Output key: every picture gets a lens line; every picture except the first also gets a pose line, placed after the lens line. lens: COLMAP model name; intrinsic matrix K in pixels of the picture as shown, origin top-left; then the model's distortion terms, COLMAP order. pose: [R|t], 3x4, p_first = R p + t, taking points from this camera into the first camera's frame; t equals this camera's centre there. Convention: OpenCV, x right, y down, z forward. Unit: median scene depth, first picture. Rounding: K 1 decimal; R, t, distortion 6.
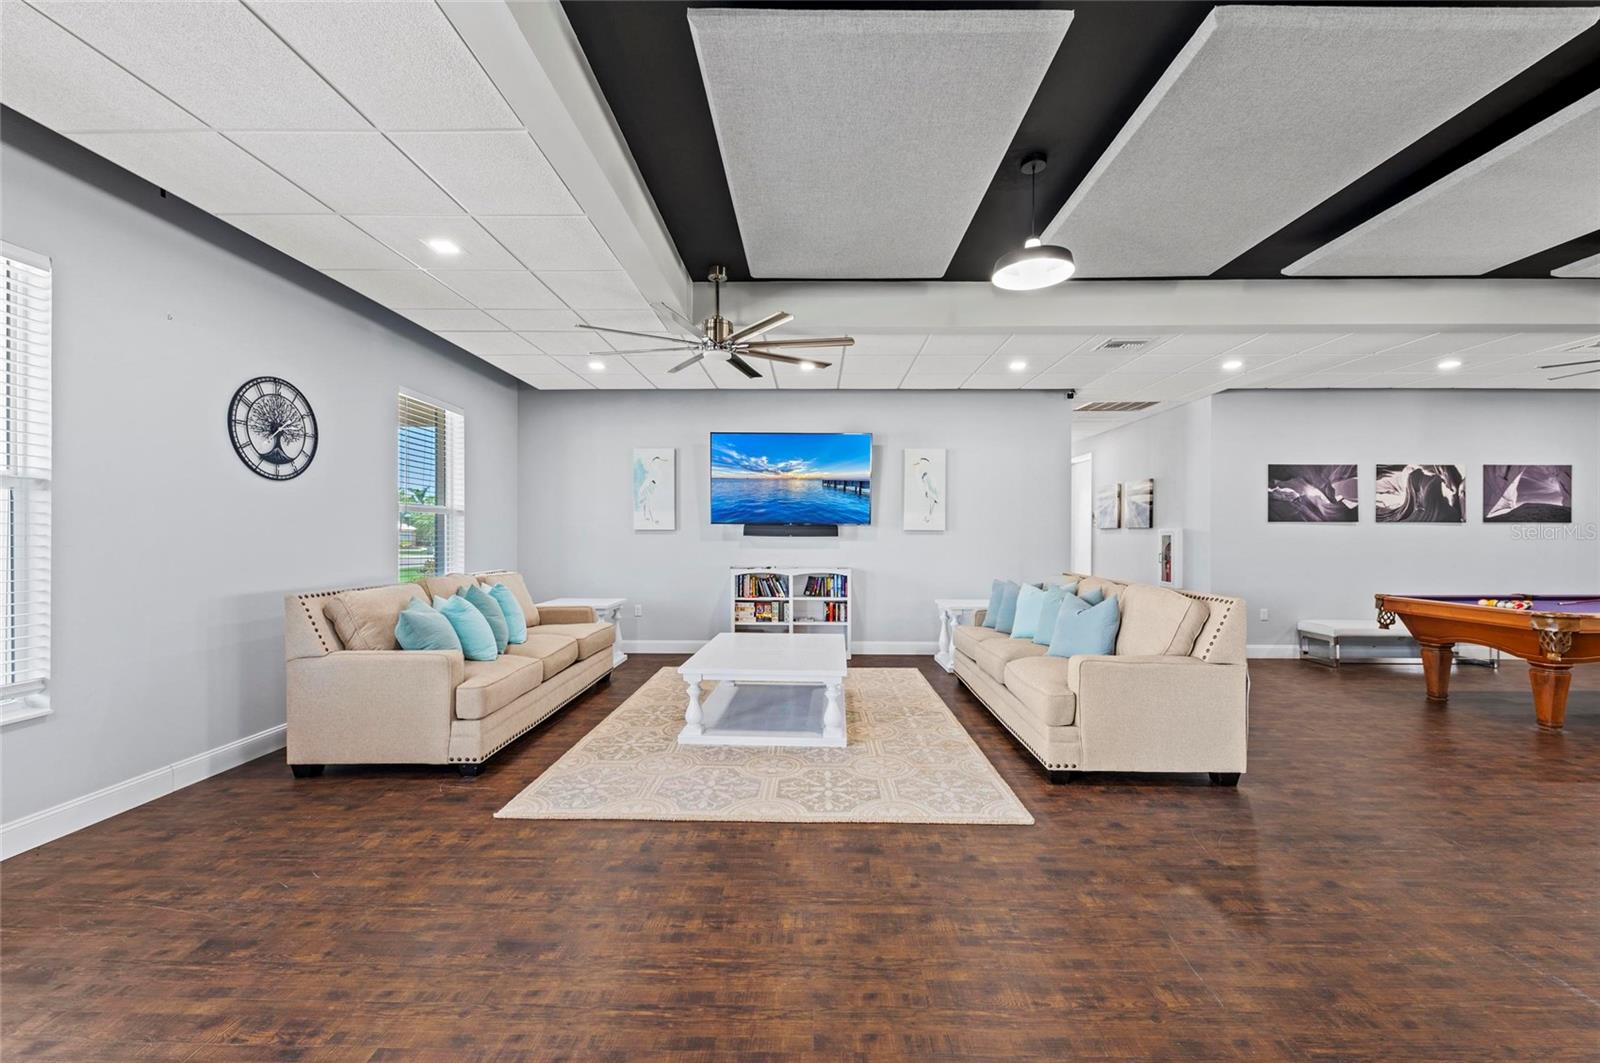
lens RADIAL K [[634.8, 0, 800.0], [0, 634.8, 531.5], [0, 0, 1]] dist [-0.001883, -0.000327]
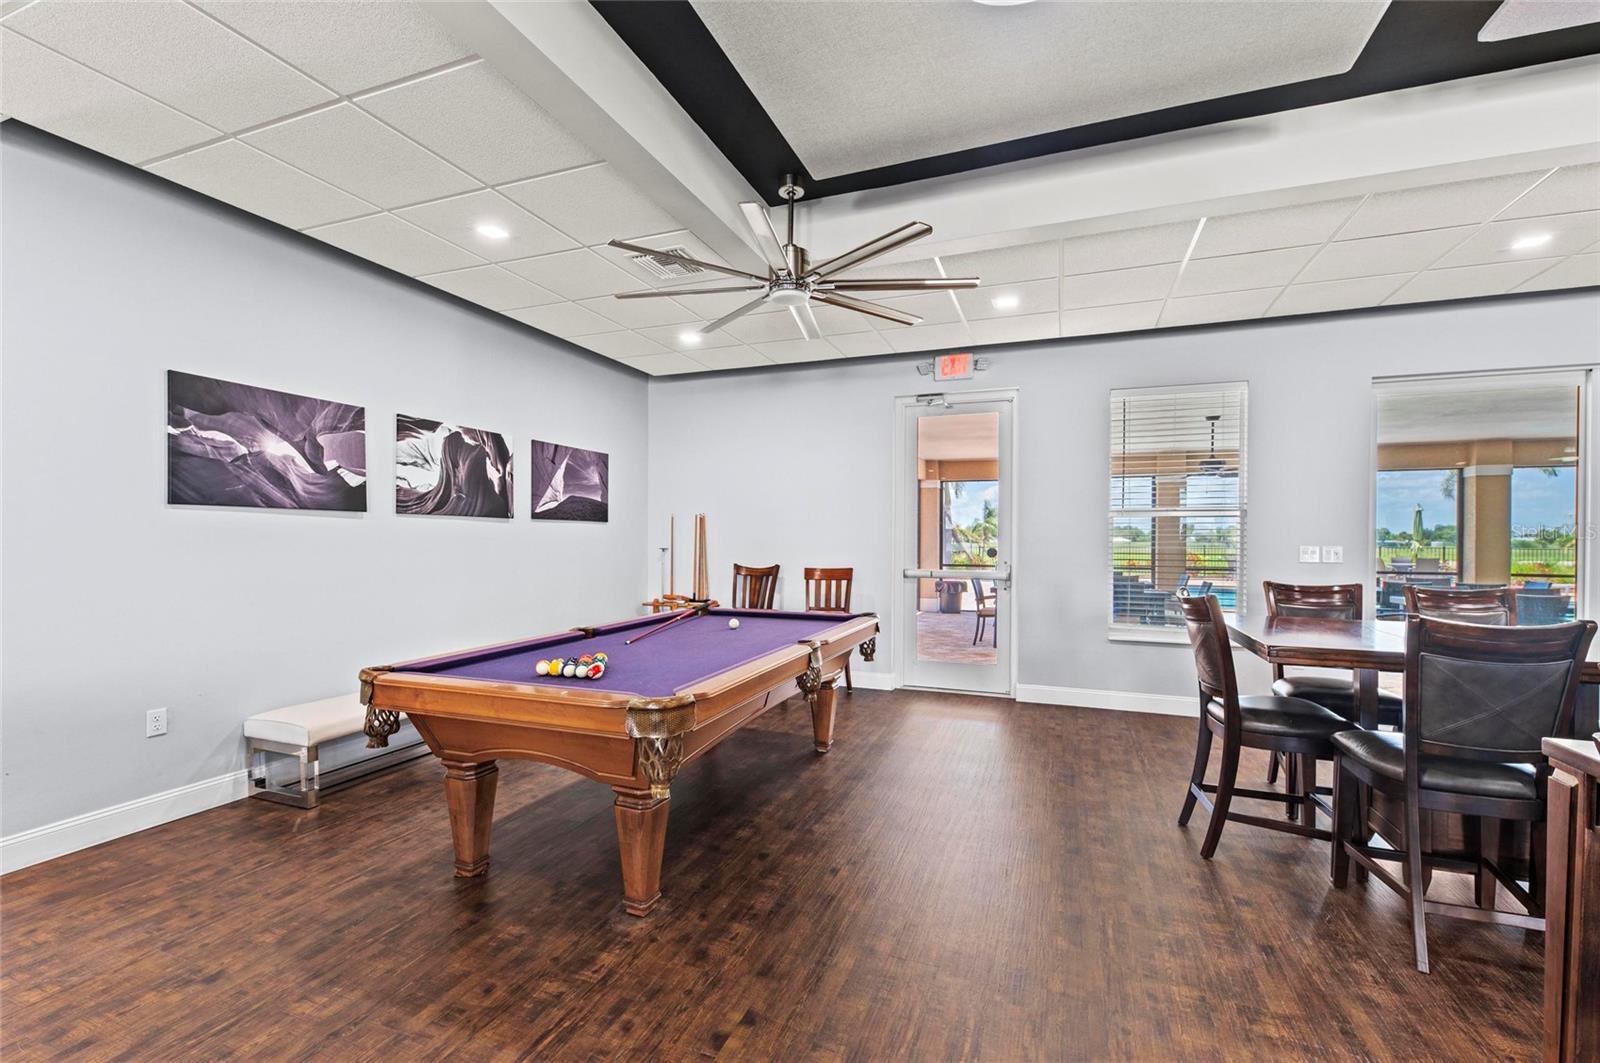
lens RADIAL K [[668.6, 0, 806.3], [0, 668.6, 545.7], [0, 0, 1]] dist [-0.000441, -0.000254]
pose [[0.336606, -0.009838, 0.941594, 0.462112], [-0.005568, 0.999907, 0.012438, 0.004927], [-0.941629, -0.009429, 0.336520, 0.443989]]
